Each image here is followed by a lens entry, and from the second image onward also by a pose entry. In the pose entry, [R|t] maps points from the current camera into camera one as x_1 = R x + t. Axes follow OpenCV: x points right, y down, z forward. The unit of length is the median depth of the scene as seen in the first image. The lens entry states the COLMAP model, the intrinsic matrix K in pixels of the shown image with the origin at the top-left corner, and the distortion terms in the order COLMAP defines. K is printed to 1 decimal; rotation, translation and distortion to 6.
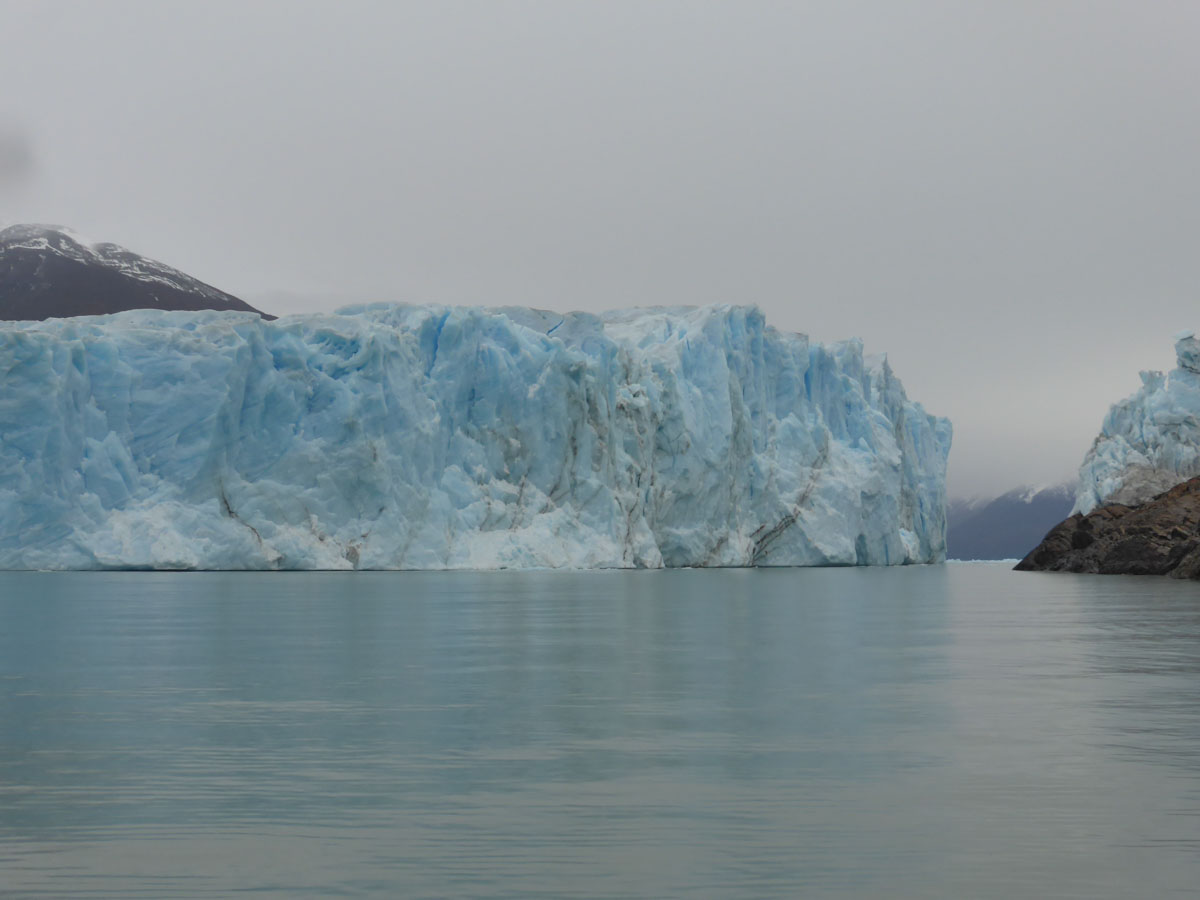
lens RADIAL K [[1745.4, 0, 600.0], [0, 1745.4, 450.0], [0, 0, 1]] dist [-0.118841, -0.136350]
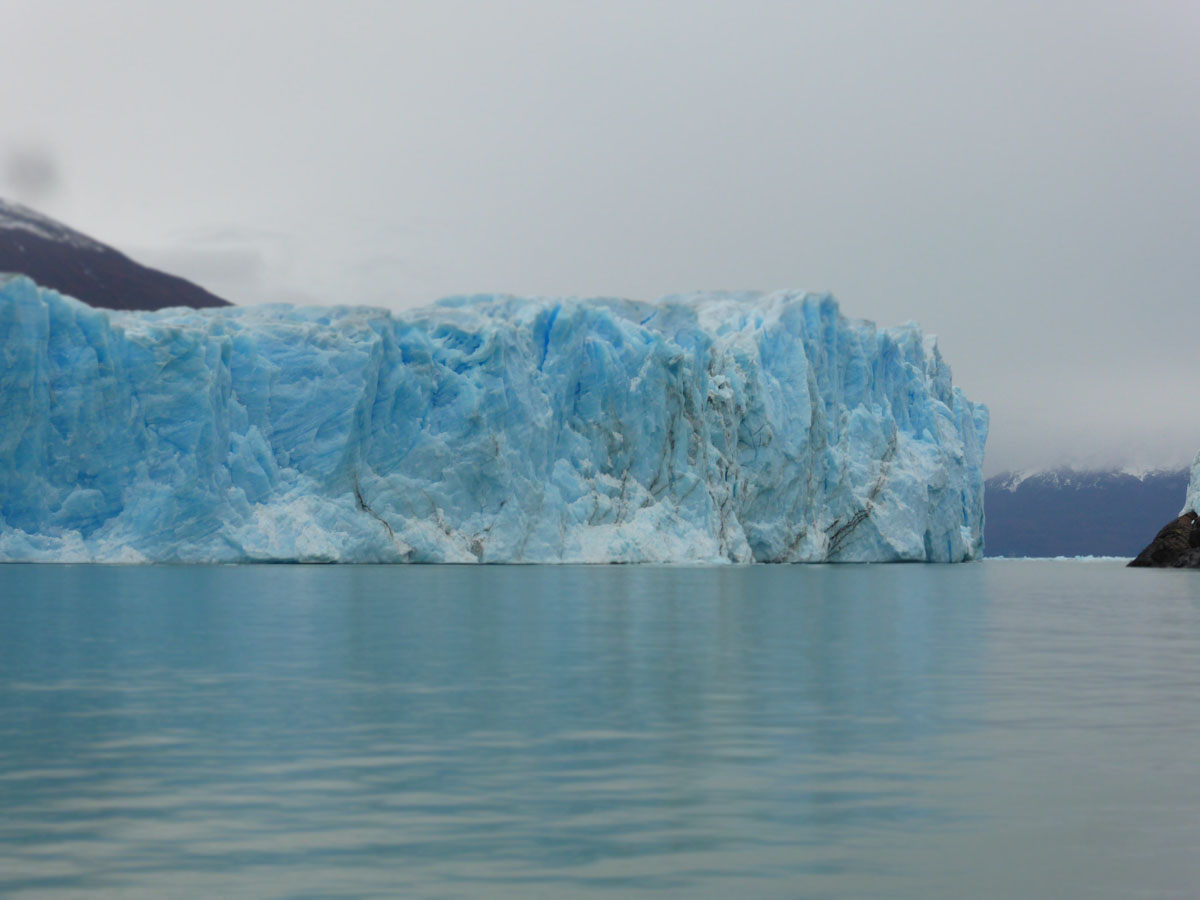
lens RADIAL K [[2087.9, 0, 600.0], [0, 2087.9, 450.0], [0, 0, 1]] dist [0.198750, -3.374559]
pose [[0.998671, 0.006885, 0.051081, -0.137277], [-0.007496, 0.999903, 0.011775, -0.012007], [-0.050995, -0.012143, 0.998625, -0.218695]]
